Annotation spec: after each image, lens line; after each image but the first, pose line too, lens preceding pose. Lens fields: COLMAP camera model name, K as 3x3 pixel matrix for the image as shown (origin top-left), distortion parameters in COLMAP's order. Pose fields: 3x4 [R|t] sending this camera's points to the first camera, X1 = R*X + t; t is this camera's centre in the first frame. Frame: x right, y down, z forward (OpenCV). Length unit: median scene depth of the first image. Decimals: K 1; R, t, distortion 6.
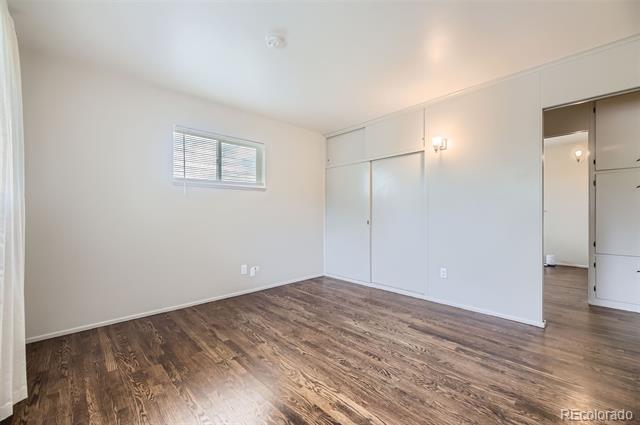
lens RADIAL K [[261.0, 0, 319.9], [0, 261.0, 214.0], [0, 0, 1]] dist [0.009989, -0.000094]
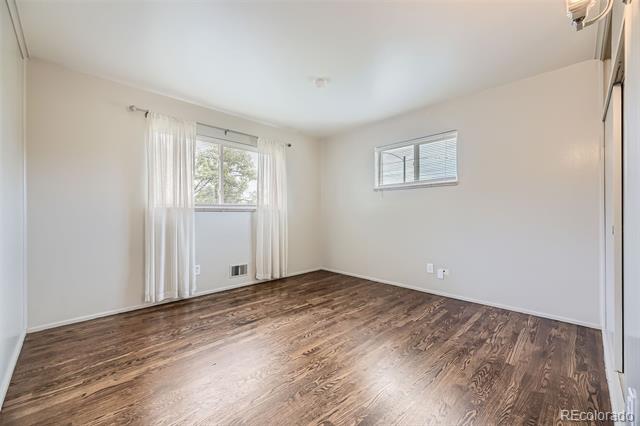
lens RADIAL K [[261.0, 0, 321.8], [0, 261.0, 213.3], [0, 0, 1]] dist [0.009989, -0.000094]
pose [[0.021981, 0.001293, -0.999758, 0.800106], [0.005088, 0.999986, 0.001405, 0.003202], [0.999745, -0.005118, 0.021974, 0.669794]]
